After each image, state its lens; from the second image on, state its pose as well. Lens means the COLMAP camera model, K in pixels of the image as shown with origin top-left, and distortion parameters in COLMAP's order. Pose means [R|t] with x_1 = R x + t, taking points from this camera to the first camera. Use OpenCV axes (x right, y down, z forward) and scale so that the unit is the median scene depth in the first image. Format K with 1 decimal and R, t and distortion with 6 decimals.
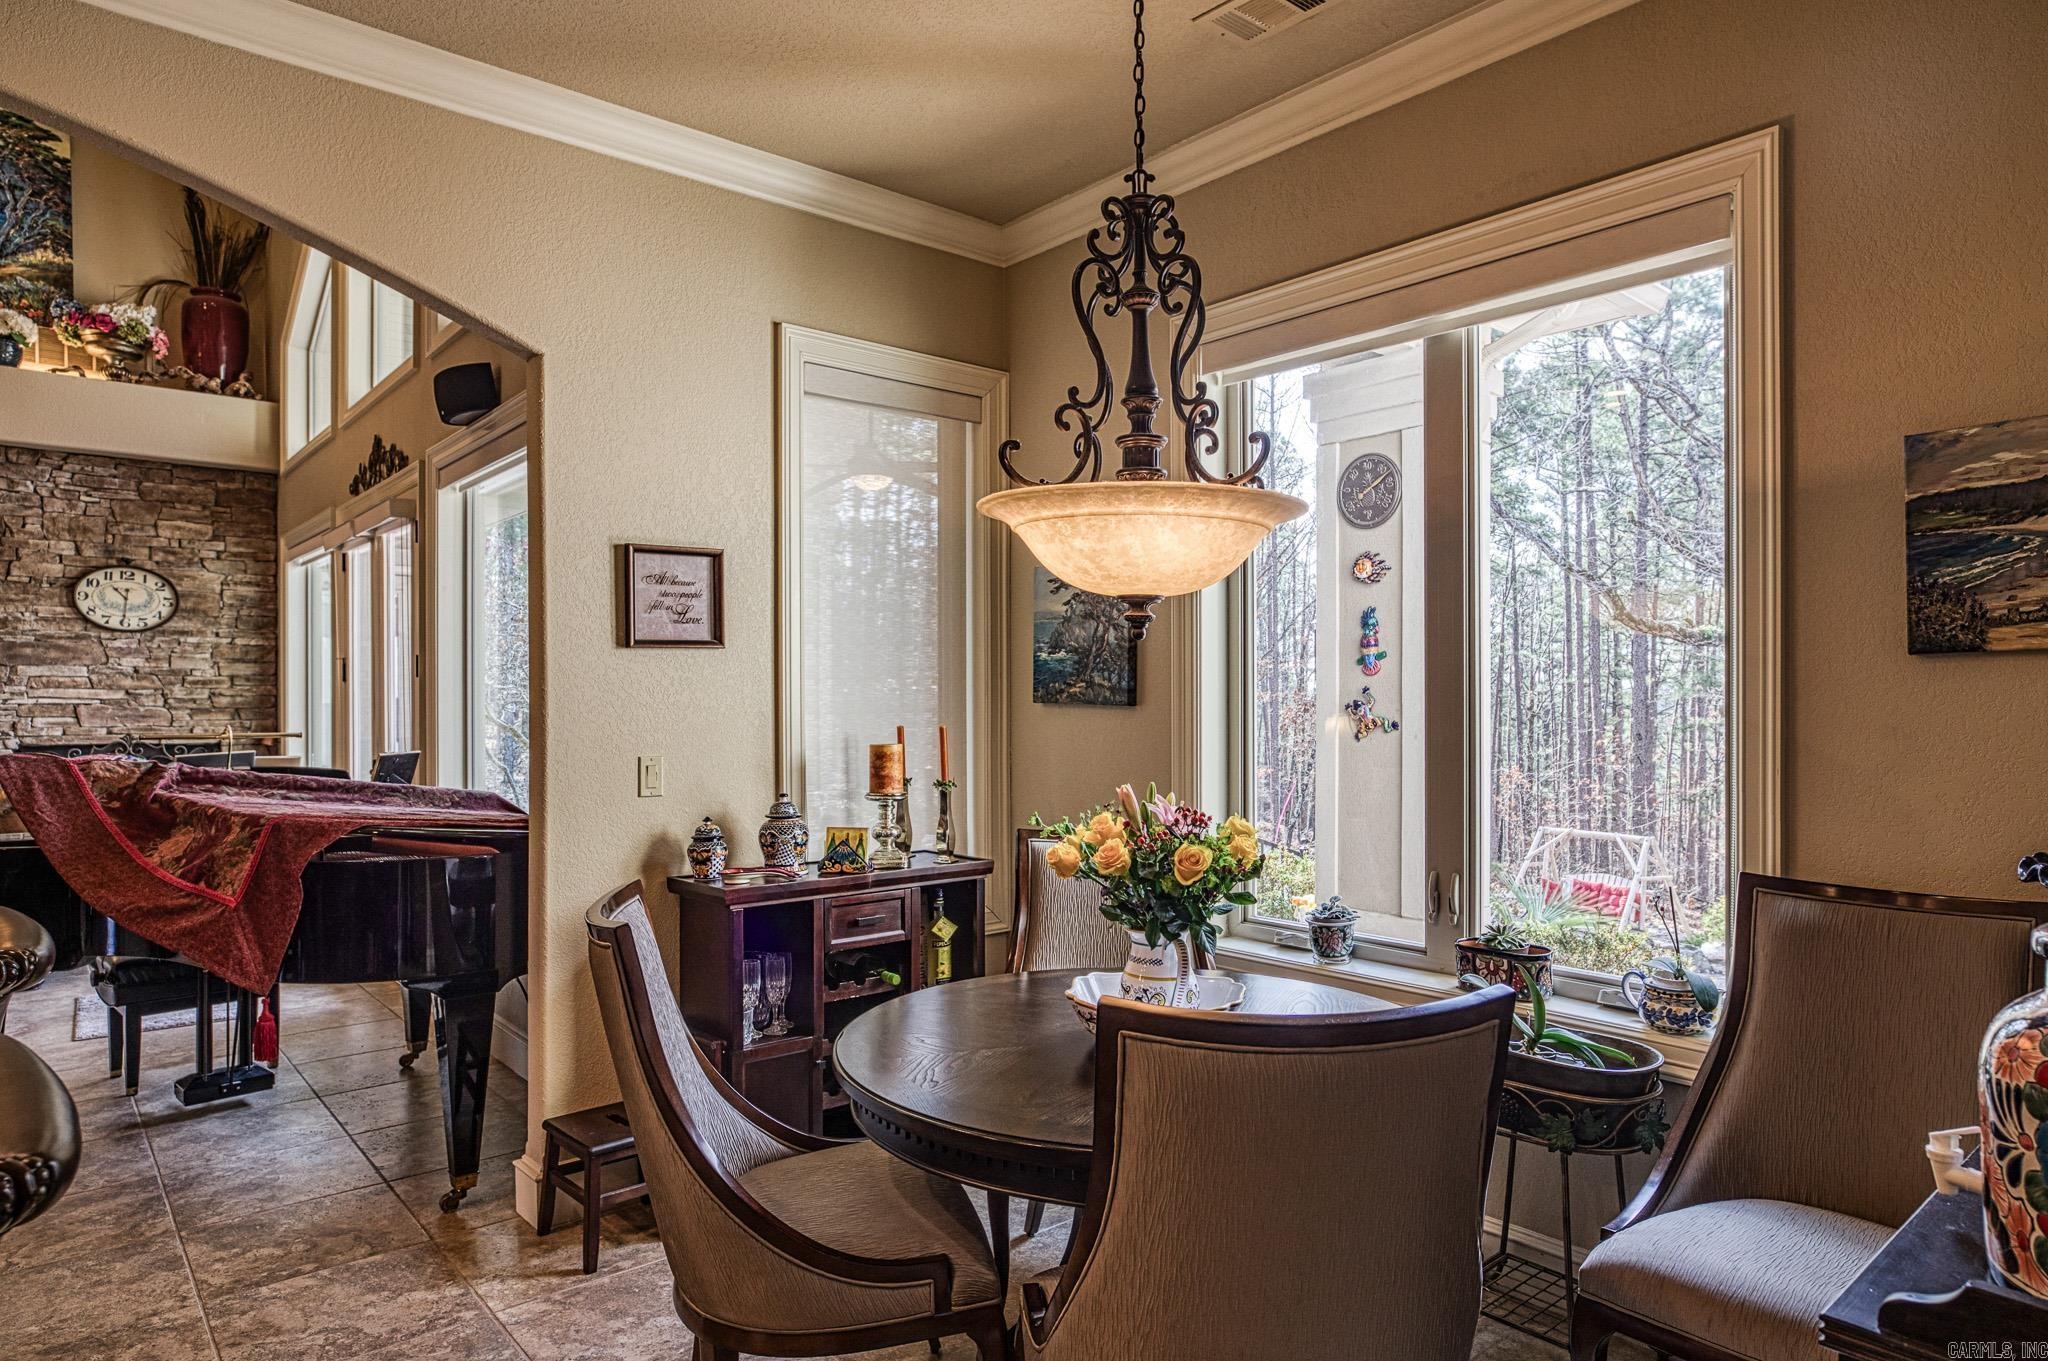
lens RADIAL K [[1199.4, 0, 1009.3], [0, 1199.4, 704.1], [0, 0, 1]] dist [-0.027722, 0.018026]
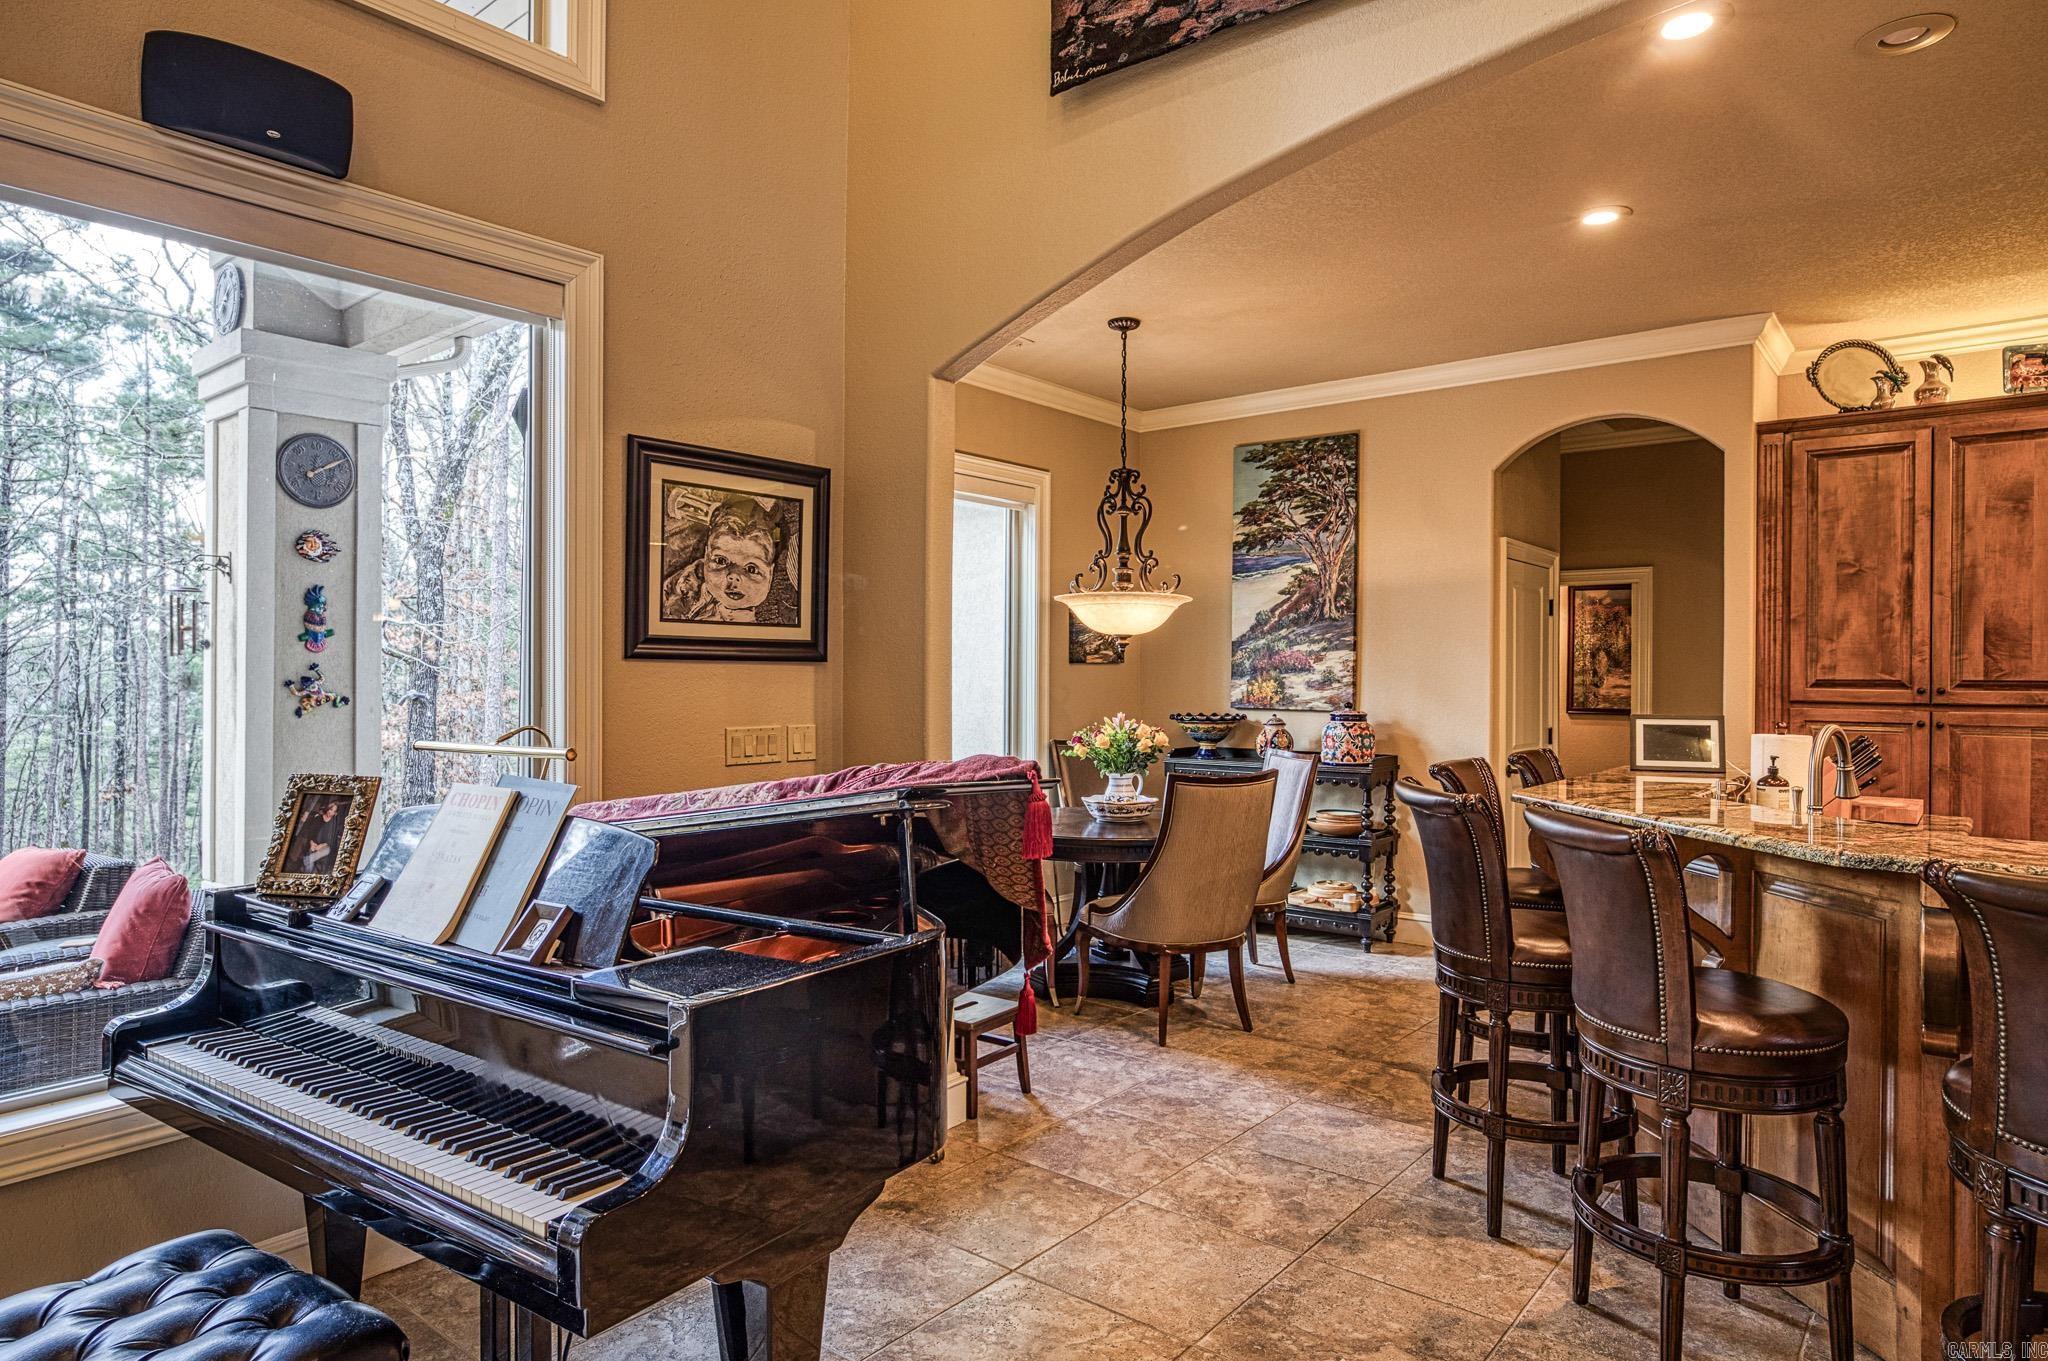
lens RADIAL K [[1199.4, 0, 1035.8], [0, 1199.4, 683.3], [0, 0, 1]] dist [-0.027722, 0.018026]
pose [[-0.176289, -0.004231, 0.984329, -0.636661], [0.000944, 0.999990, 0.004467, -0.001049], [-0.984338, 0.001717, -0.176283, 0.457186]]
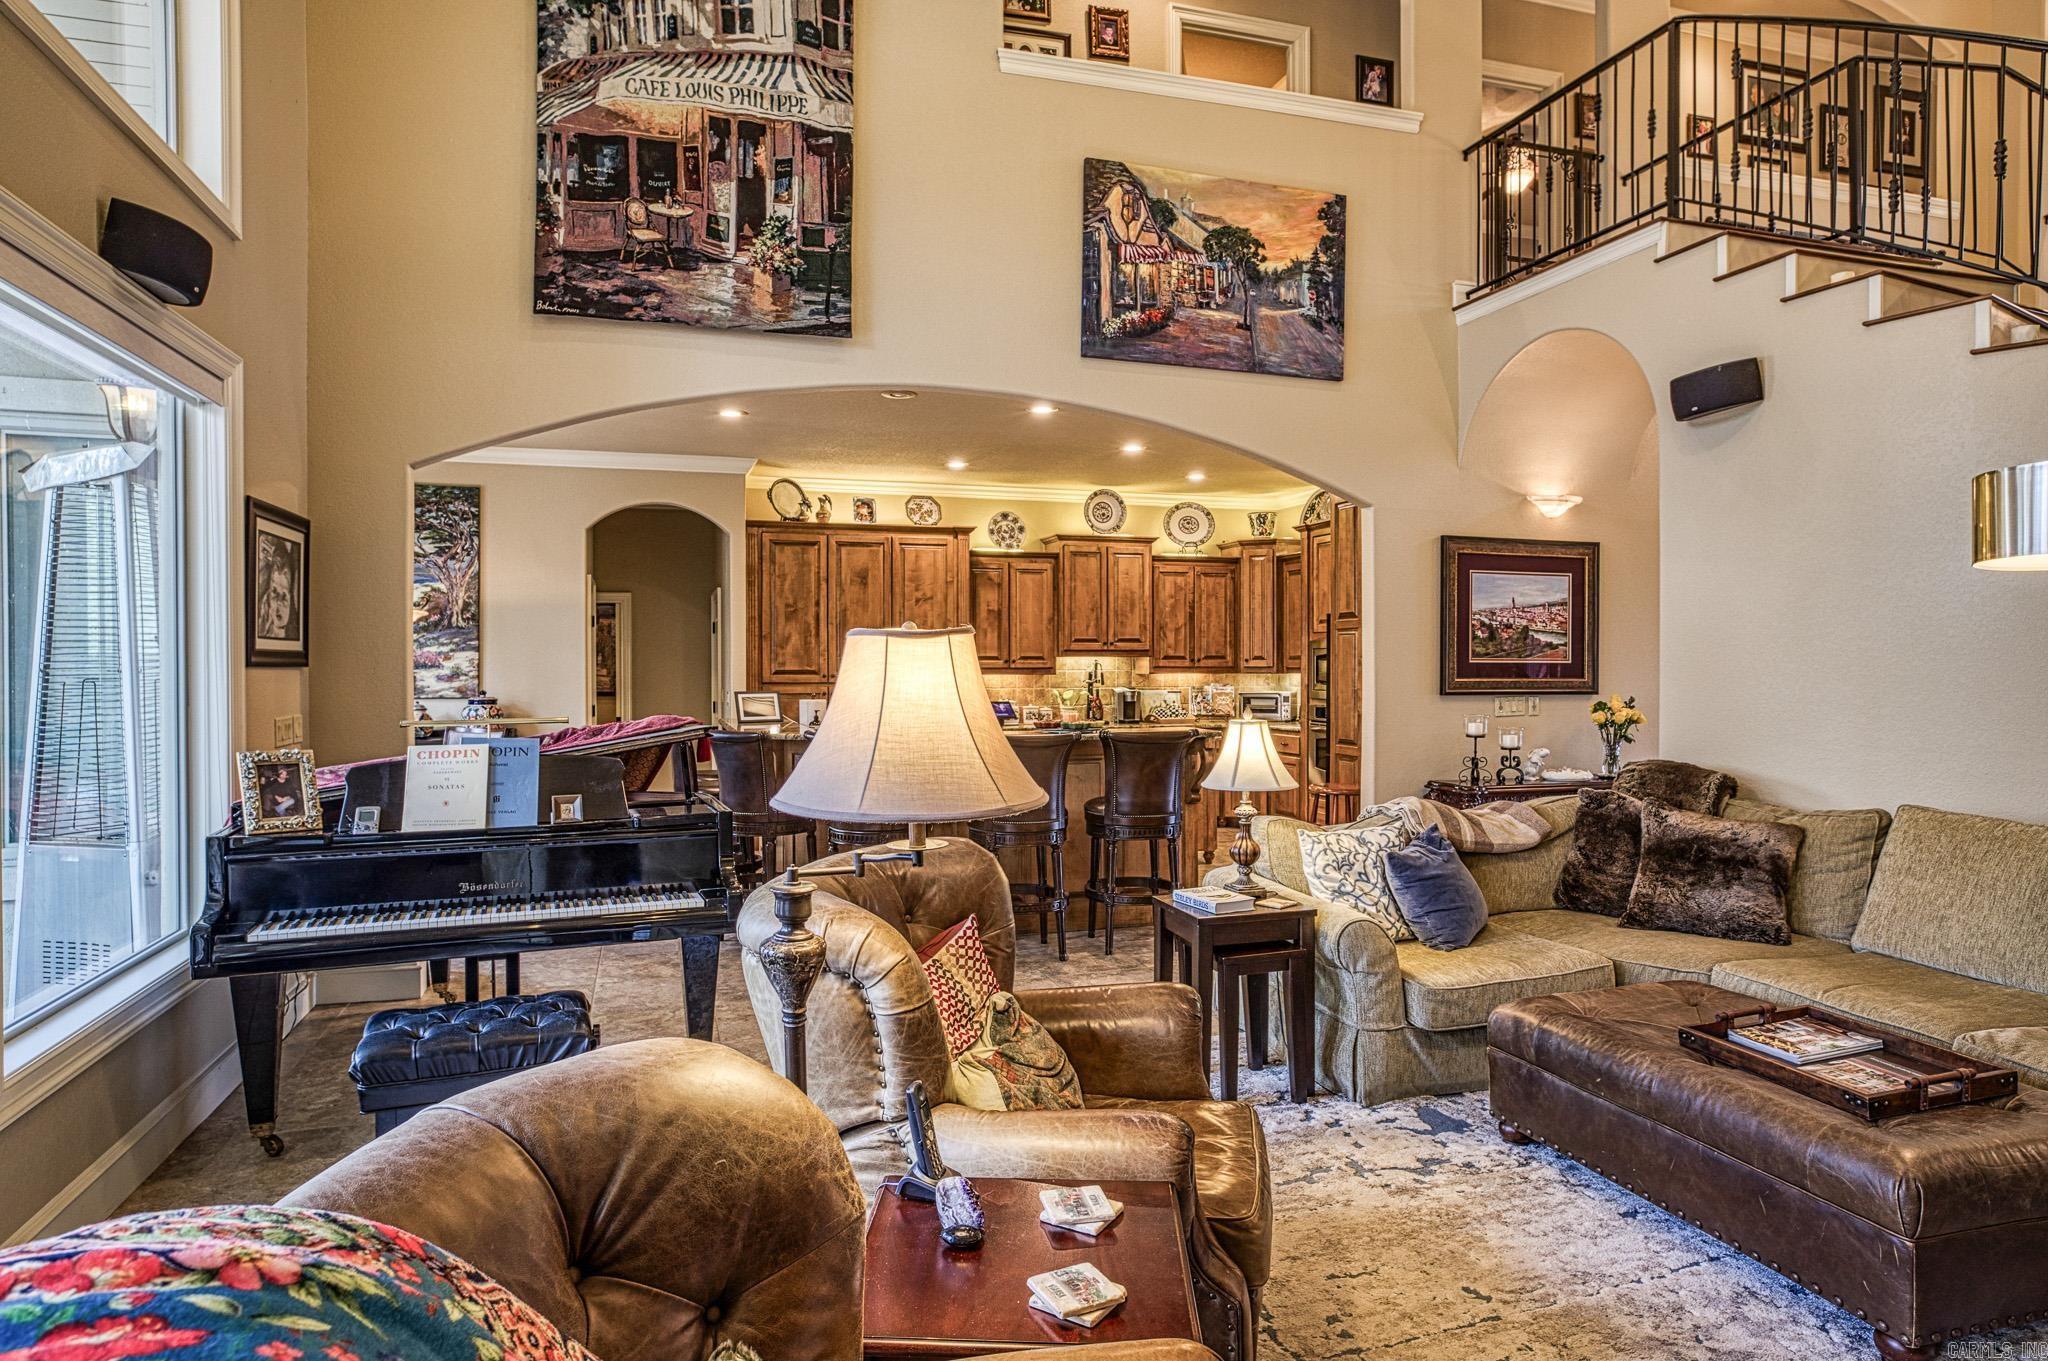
lens RADIAL K [[1199.4, 0, 1017.5], [0, 1199.4, 670.7], [0, 0, 1]] dist [-0.027722, 0.018026]
pose [[-0.917514, 0.004167, 0.397682, -0.741620], [0.008561, 0.999920, 0.009273, -0.008536], [-0.397612, 0.011913, -0.917476, 0.892591]]
